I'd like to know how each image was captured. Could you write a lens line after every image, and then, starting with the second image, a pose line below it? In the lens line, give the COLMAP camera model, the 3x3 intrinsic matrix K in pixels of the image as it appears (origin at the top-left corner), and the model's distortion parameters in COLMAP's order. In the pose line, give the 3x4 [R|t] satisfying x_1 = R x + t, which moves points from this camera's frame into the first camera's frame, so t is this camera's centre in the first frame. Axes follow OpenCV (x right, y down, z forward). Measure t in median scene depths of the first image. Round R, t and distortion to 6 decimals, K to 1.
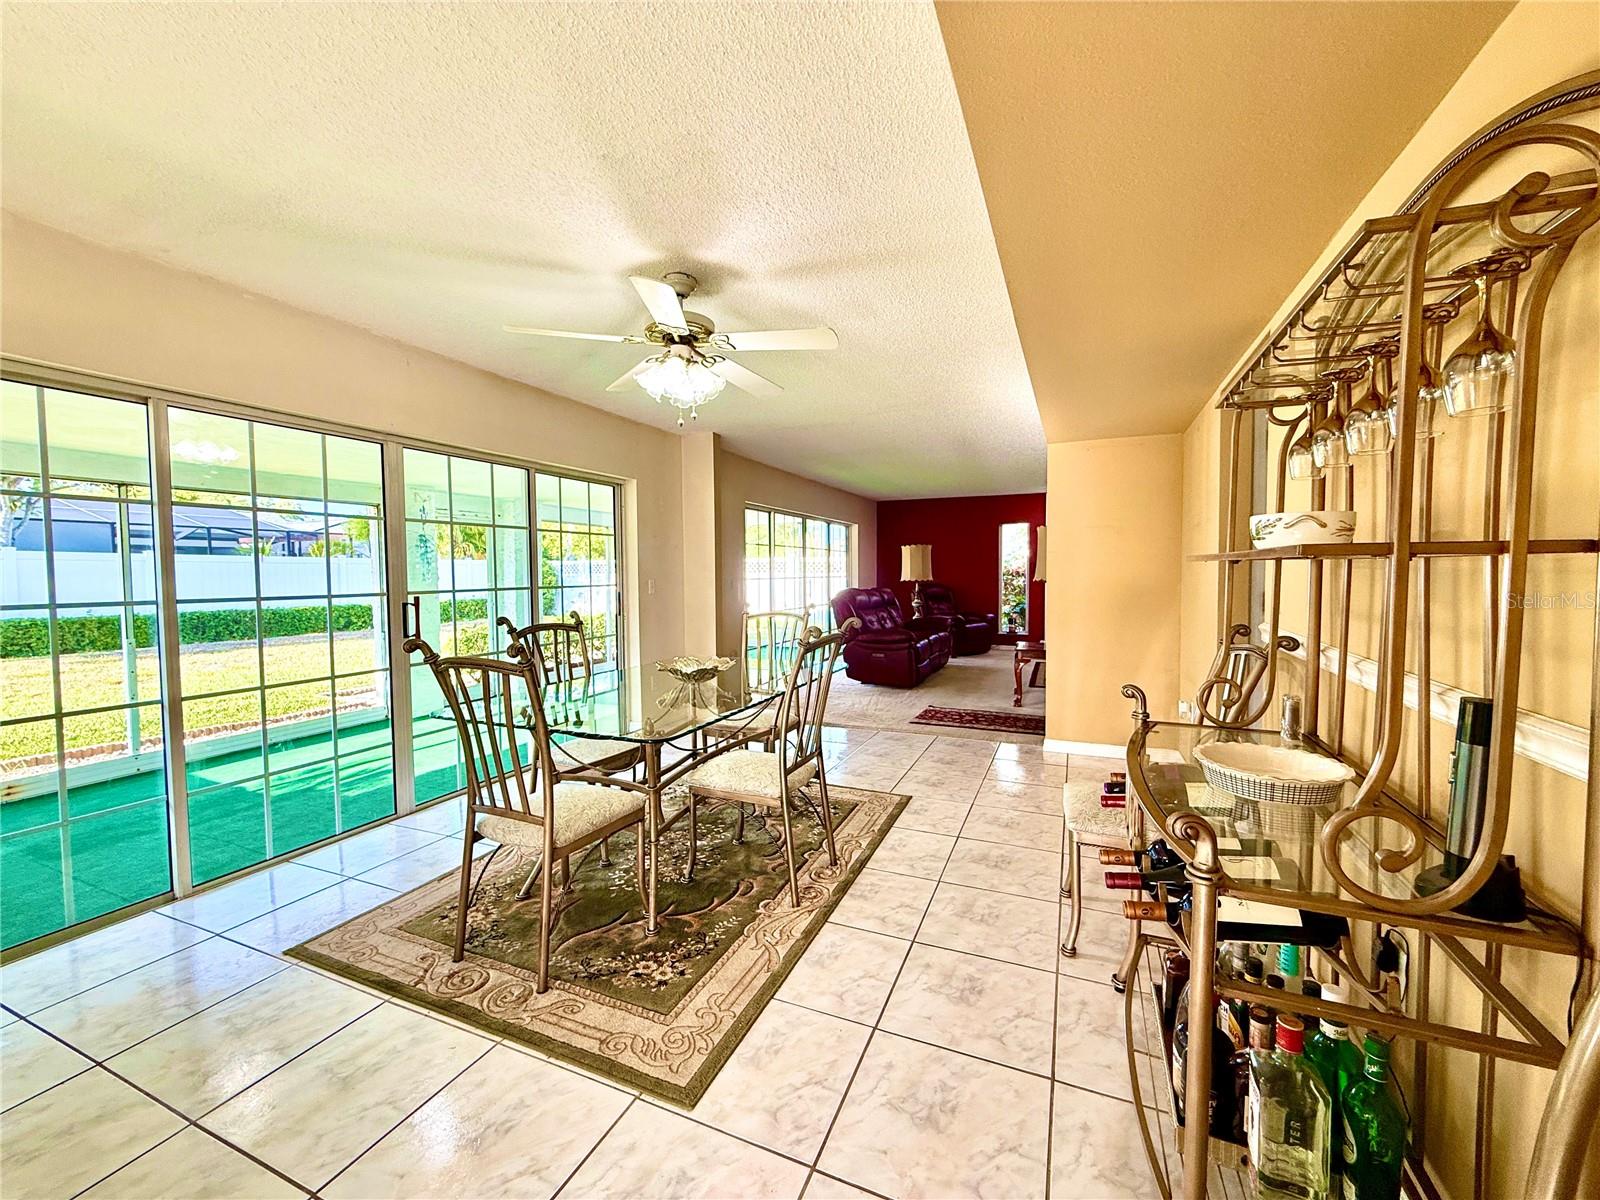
lens RADIAL K [[634.0, 0, 804.8], [0, 634.0, 604.8], [0, 0, 1]] dist [-0.008845, 0.002840]
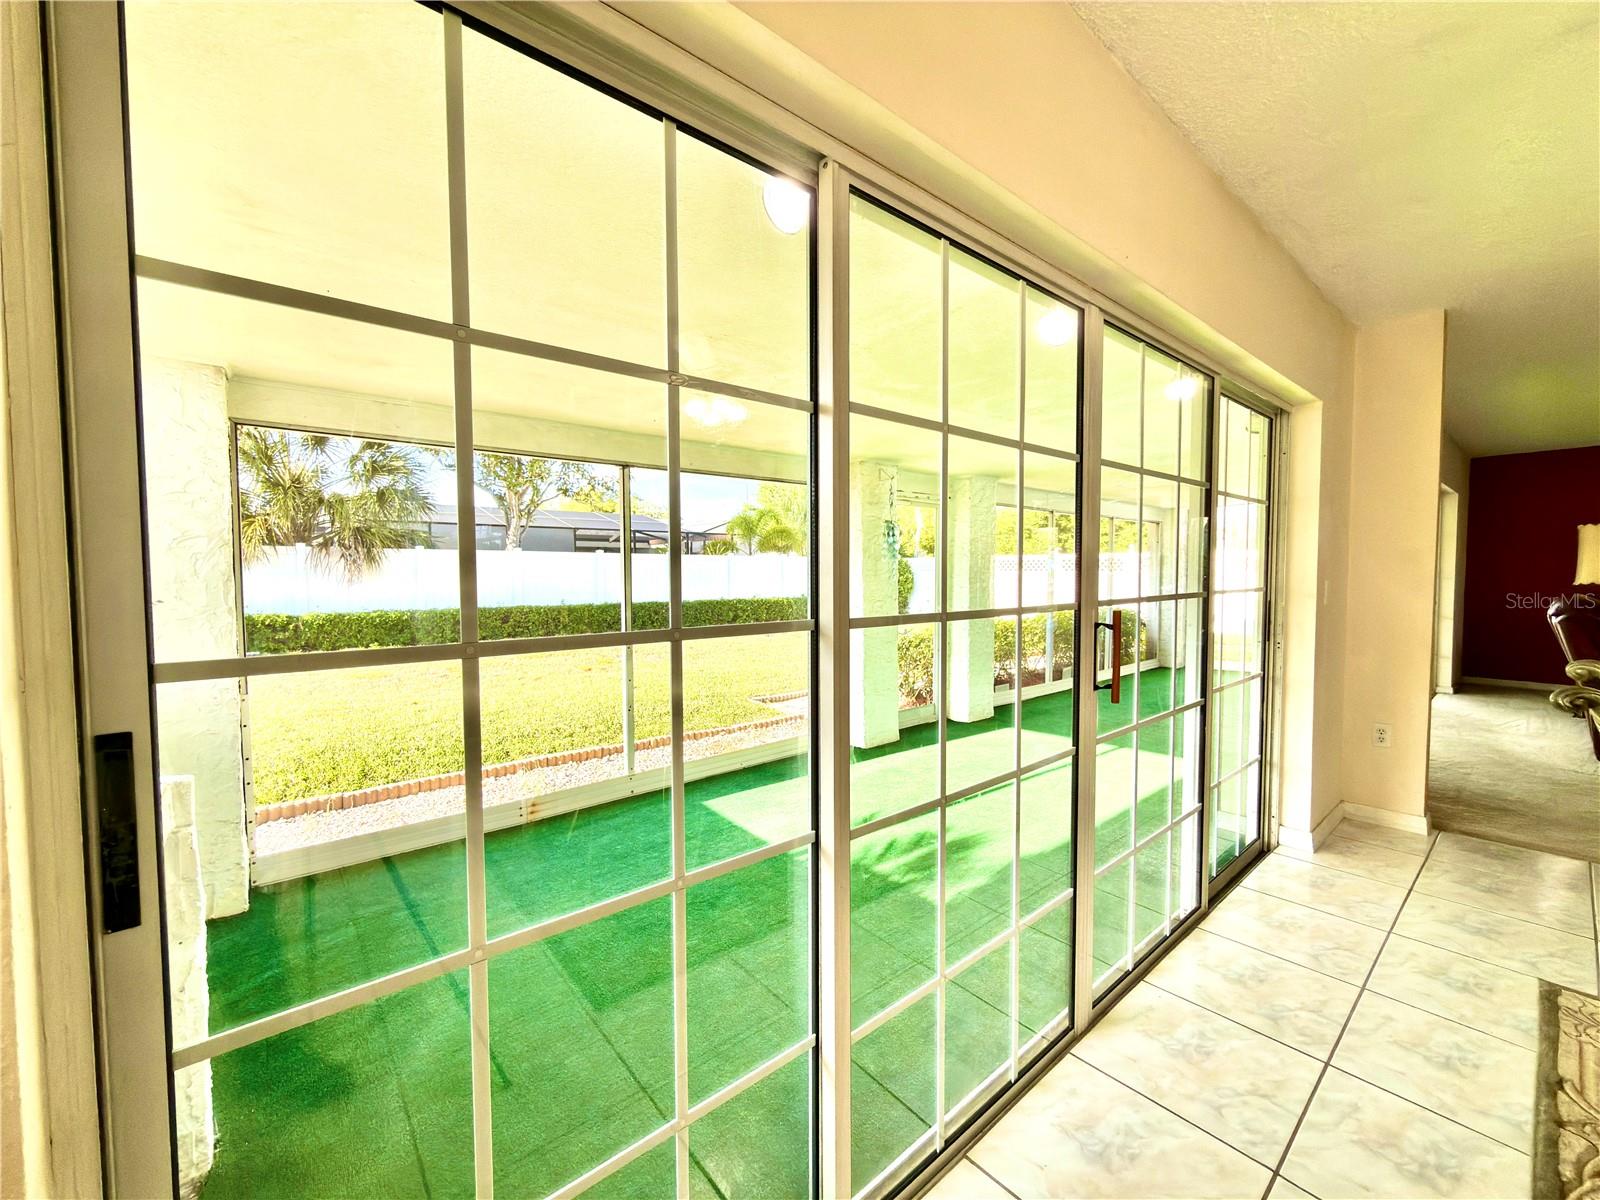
lens RADIAL K [[634.0, 0, 797.4], [0, 634.0, 595.7], [0, 0, 1]] dist [-0.008845, 0.002840]
pose [[0.888511, 0.024046, -0.458225, -0.311114], [-0.029975, 0.999535, -0.005670, -0.007123], [0.457876, 0.018774, 0.888818, 0.218138]]
